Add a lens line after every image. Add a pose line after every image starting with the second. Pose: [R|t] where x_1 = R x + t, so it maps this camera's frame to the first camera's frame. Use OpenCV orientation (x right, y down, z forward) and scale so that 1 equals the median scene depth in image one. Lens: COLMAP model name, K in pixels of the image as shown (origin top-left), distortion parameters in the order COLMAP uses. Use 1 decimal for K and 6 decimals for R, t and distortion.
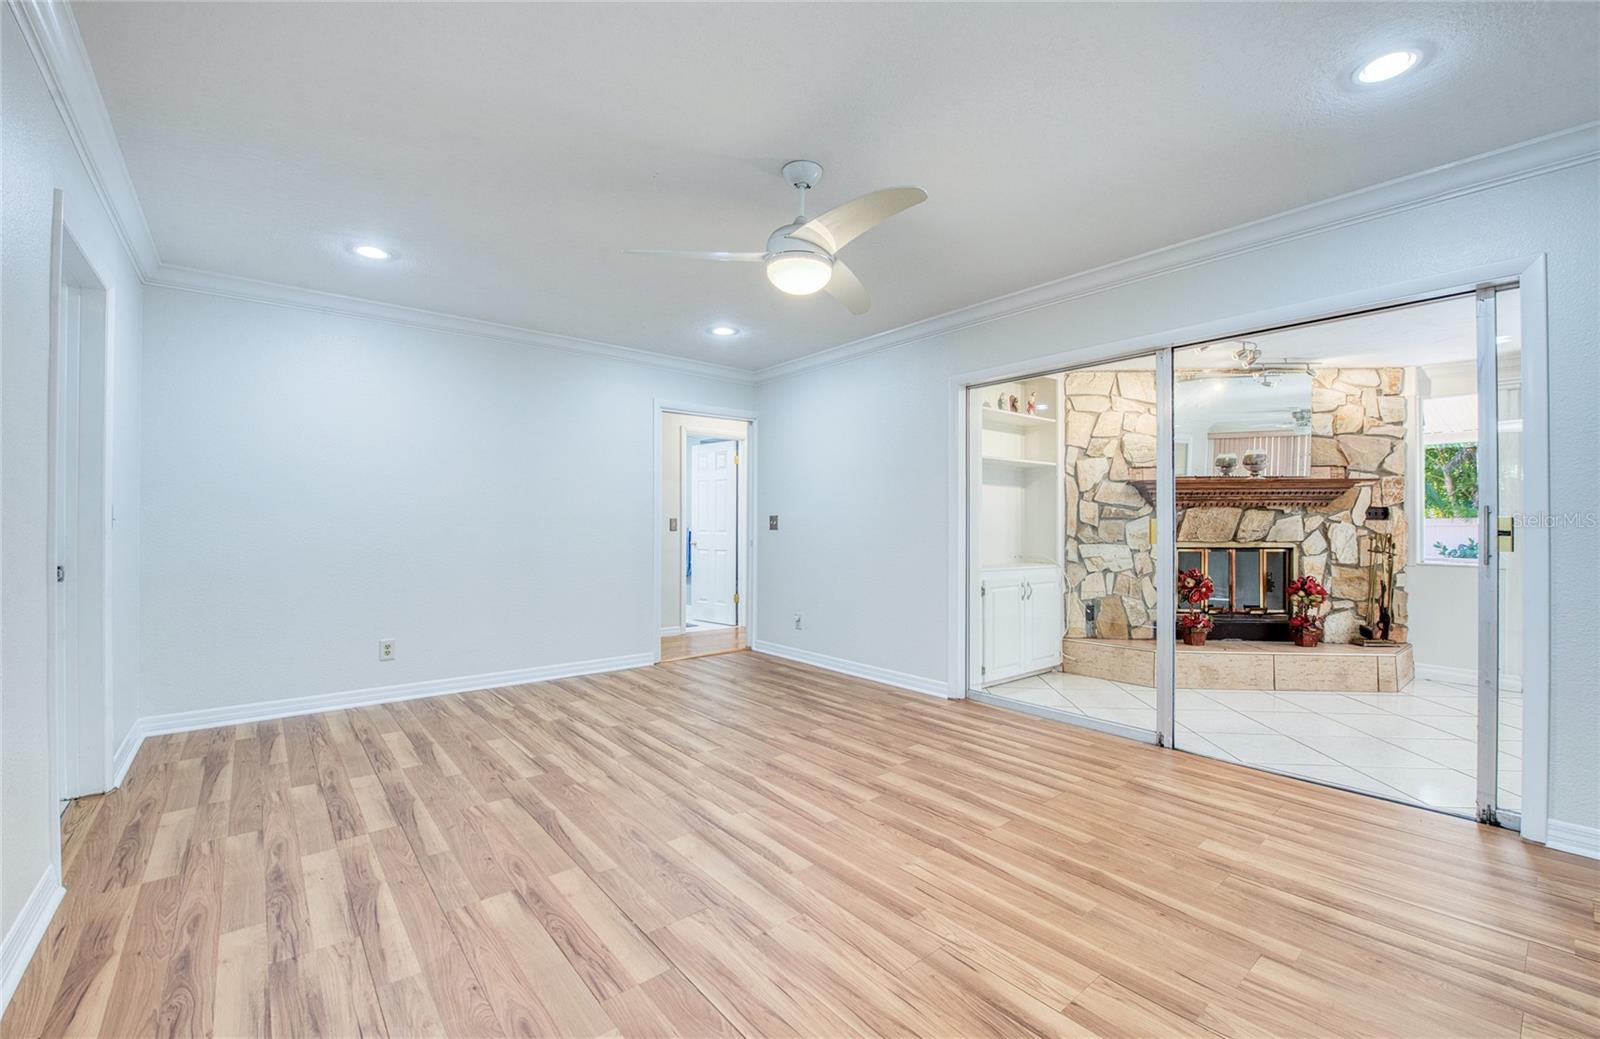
lens RADIAL K [[664.4, 0, 789.8], [0, 664.4, 523.0], [0, 0, 1]] dist [-0.017440, -0.000147]
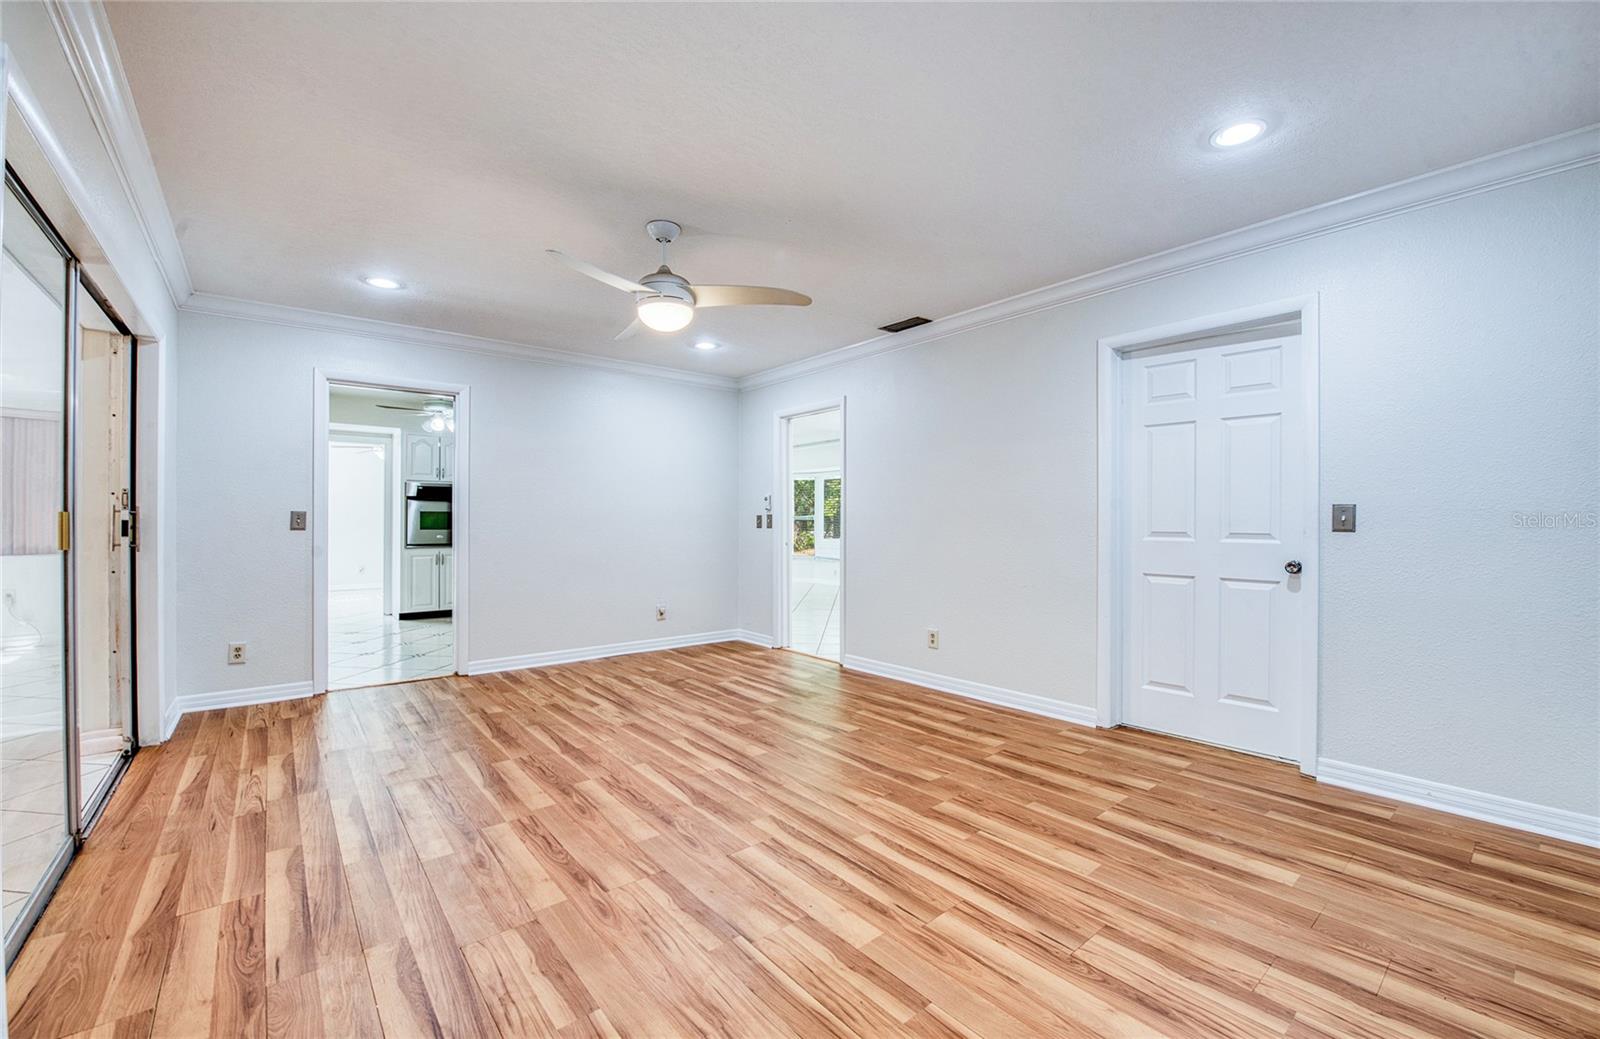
lens RADIAL K [[664.4, 0, 789.8], [0, 664.4, 523.0], [0, 0, 1]] dist [-0.017440, -0.000147]
pose [[-0.999969, -0.003539, 0.007035, -0.200803], [-0.003558, 0.999990, -0.002706, 0.006514], [-0.007026, -0.002731, -0.999972, 1.997535]]
